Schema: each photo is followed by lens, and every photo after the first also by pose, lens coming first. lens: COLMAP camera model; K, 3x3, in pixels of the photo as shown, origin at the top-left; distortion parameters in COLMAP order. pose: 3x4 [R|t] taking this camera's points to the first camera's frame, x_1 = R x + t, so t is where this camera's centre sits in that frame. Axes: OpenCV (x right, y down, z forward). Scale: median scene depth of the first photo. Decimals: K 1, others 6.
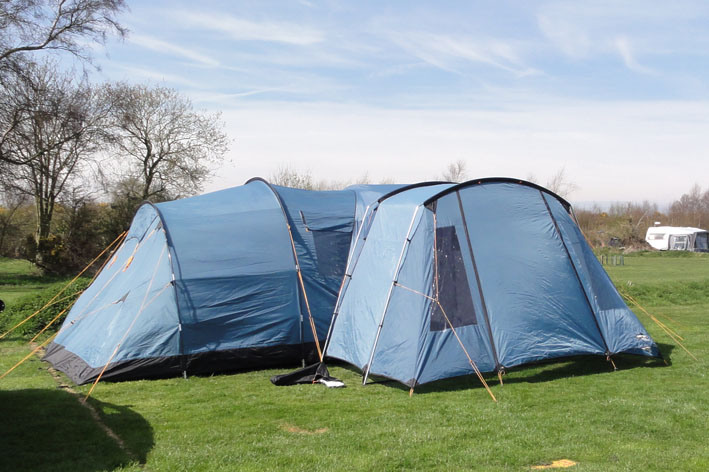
lens RADIAL K [[607.5, 0, 354.3], [0, 607.5, 241.0], [0, 0, 1]] dist [0.007571, -0.001654]
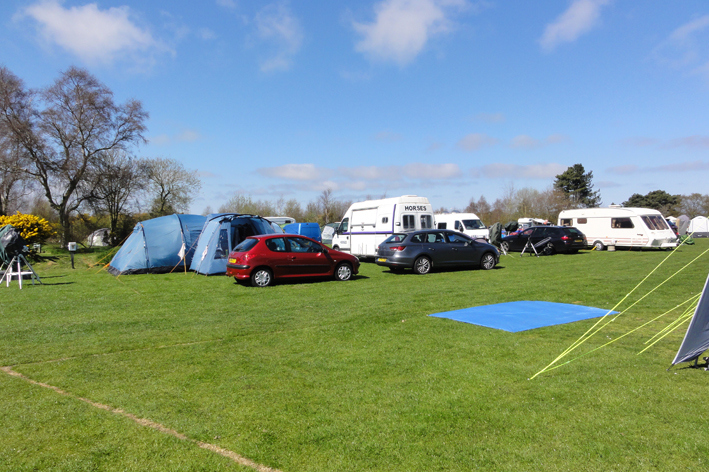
lens RADIAL K [[500.1, 0, 354.9], [0, 500.1, 230.2], [0, 0, 1]] dist [0.004839, 0.007539]
pose [[0.999022, -0.010541, -0.042943, 0.442573], [0.010617, 0.999942, 0.001533, -0.005939], [0.042925, -0.001987, 0.999076, -0.770033]]
